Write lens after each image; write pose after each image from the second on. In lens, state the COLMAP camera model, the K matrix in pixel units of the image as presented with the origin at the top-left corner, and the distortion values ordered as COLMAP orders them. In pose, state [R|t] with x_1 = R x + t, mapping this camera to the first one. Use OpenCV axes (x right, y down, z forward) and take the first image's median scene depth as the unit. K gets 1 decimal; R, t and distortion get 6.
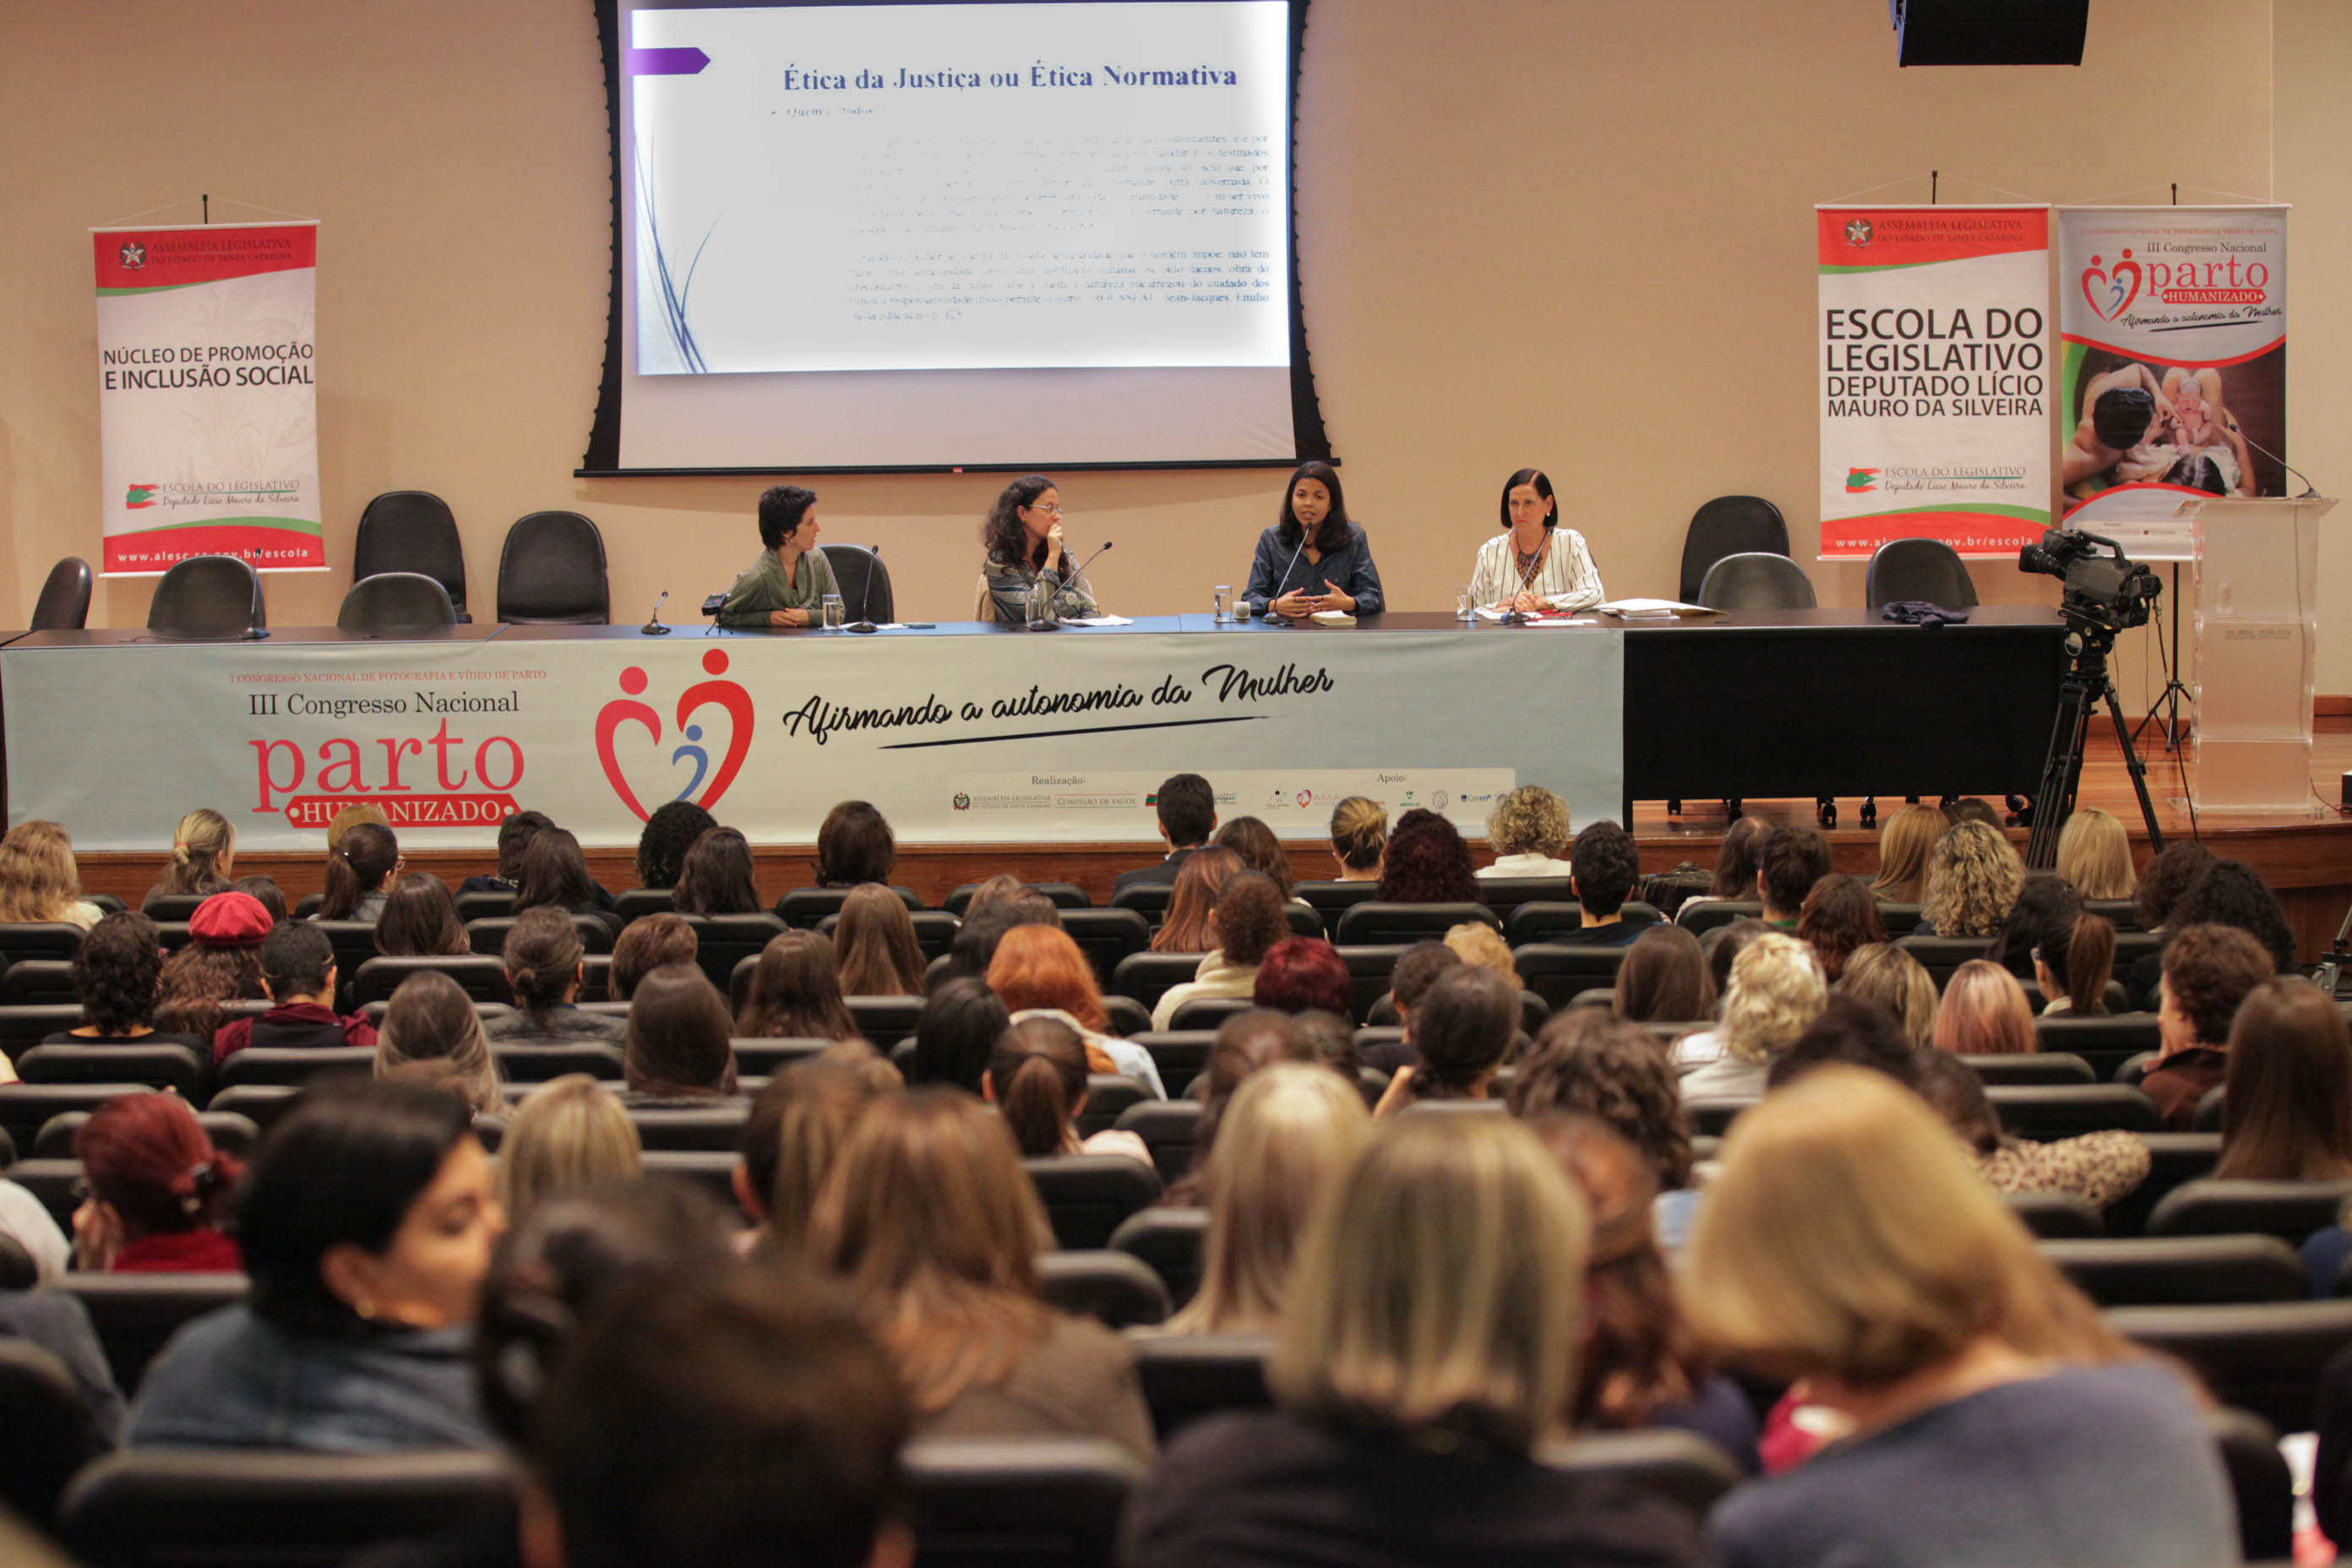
lens RADIAL K [[4829.6, 0, 1130.9], [0, 4829.6, 888.0], [0, 0, 1]] dist [-0.312793, 0.000000]
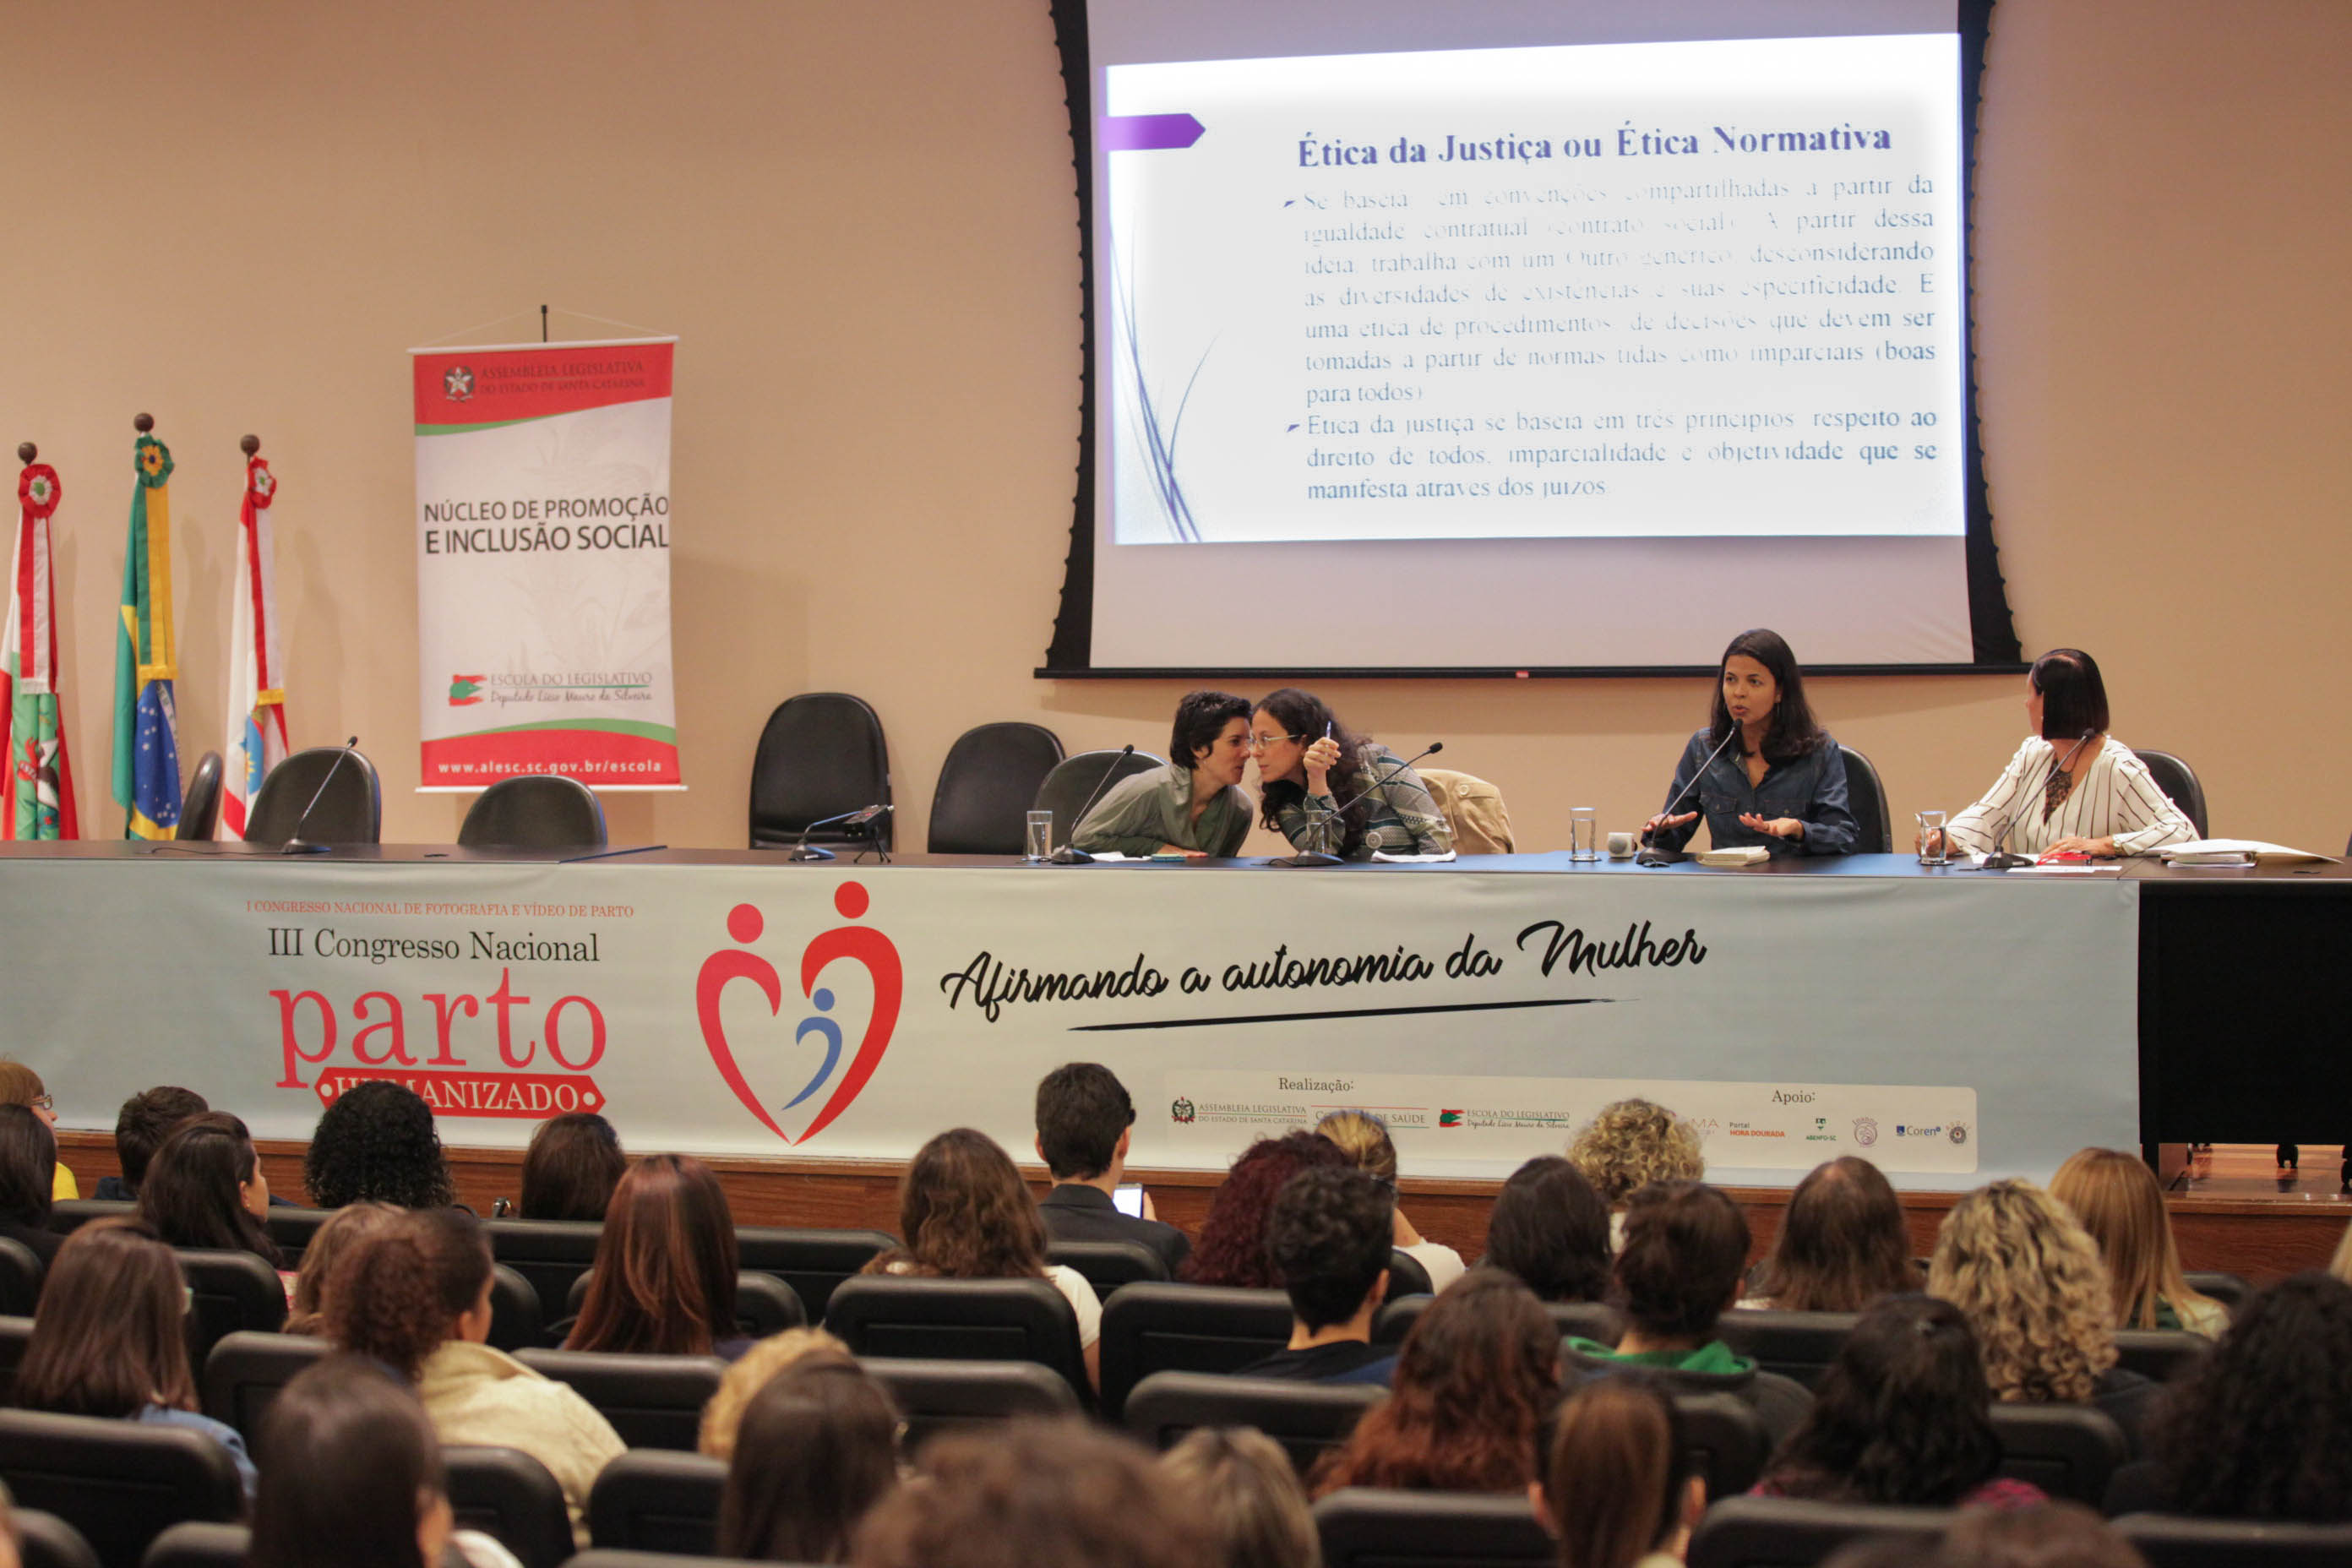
lens RADIAL K [[4829.6, 0, 1150.2], [0, 4829.6, 865.0], [0, 0, 1]] dist [-0.312793, 0.000000]
pose [[0.944614, 0.018873, -0.327639, 0.162802], [-0.043155, 0.996819, -0.067001, -0.005649], [0.325332, 0.077429, 0.942424, 0.301168]]
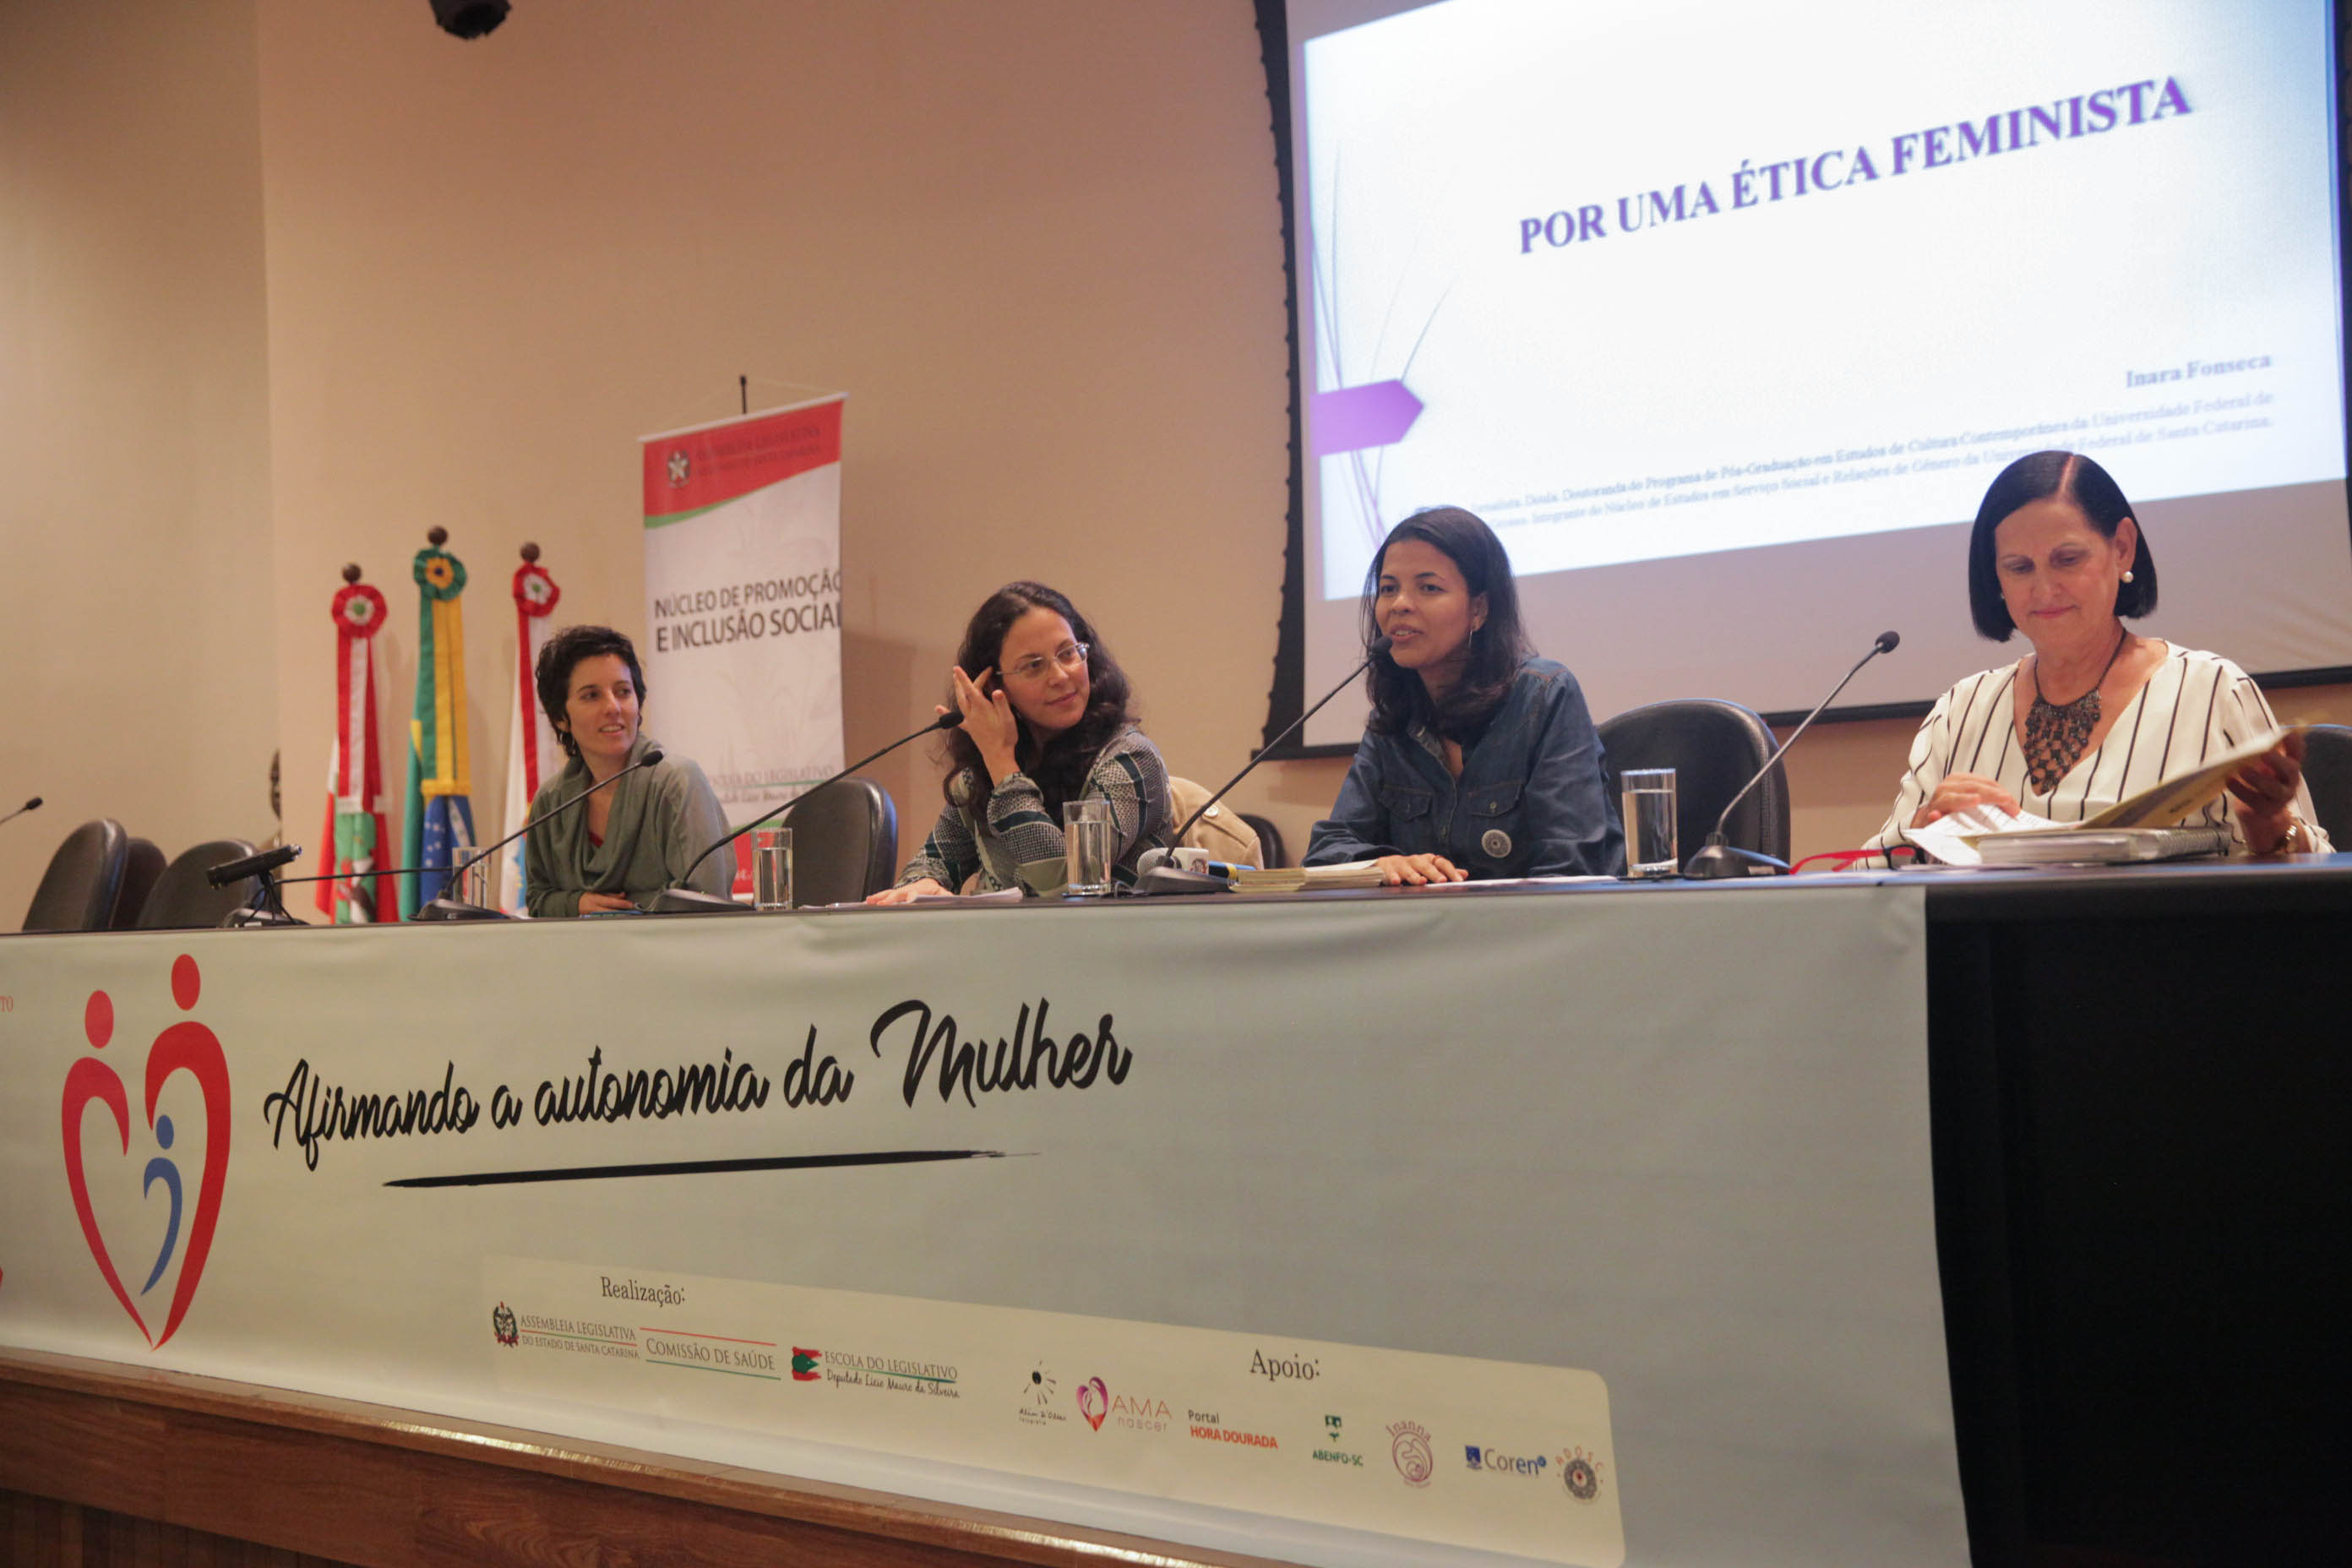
lens RADIAL K [[2916.2, 0, 1170.4], [0, 2916.2, 798.6], [0, 0, 1]] dist [0.068019, 0.000000]
pose [[0.735816, -0.034821, -0.676286, 0.157224], [-0.069548, 0.989510, -0.126619, -0.030422], [0.673601, 0.140203, 0.725675, 0.742065]]
